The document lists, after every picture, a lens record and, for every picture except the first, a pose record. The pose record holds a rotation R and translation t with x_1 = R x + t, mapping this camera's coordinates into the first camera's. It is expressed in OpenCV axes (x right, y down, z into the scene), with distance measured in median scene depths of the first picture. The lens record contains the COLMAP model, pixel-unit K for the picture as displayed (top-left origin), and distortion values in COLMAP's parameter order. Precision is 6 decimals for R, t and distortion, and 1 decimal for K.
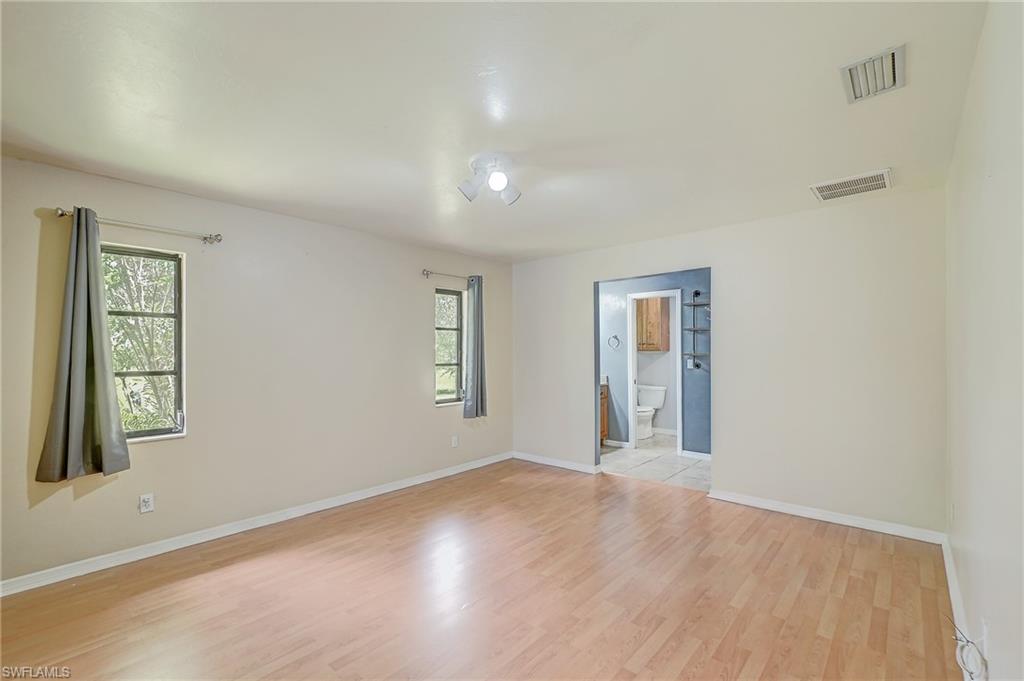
lens RADIAL K [[447.1, 0, 512.2], [0, 447.1, 349.8], [0, 0, 1]] dist [-0.001186, -0.000645]
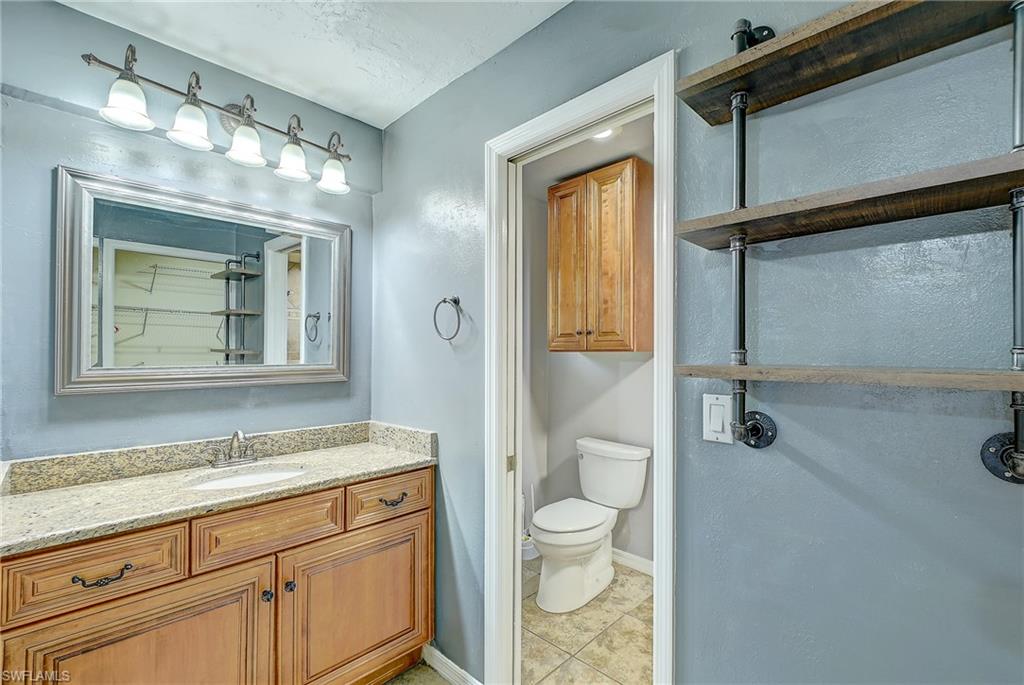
lens RADIAL K [[447.1, 0, 512.2], [0, 447.1, 351.8], [0, 0, 1]] dist [-0.001186, -0.000645]
pose [[0.998537, 0.006706, -0.053657, 0.315311], [-0.006606, 0.999976, 0.002031, 0.002812], [0.053669, -0.001674, 0.998557, 0.791886]]
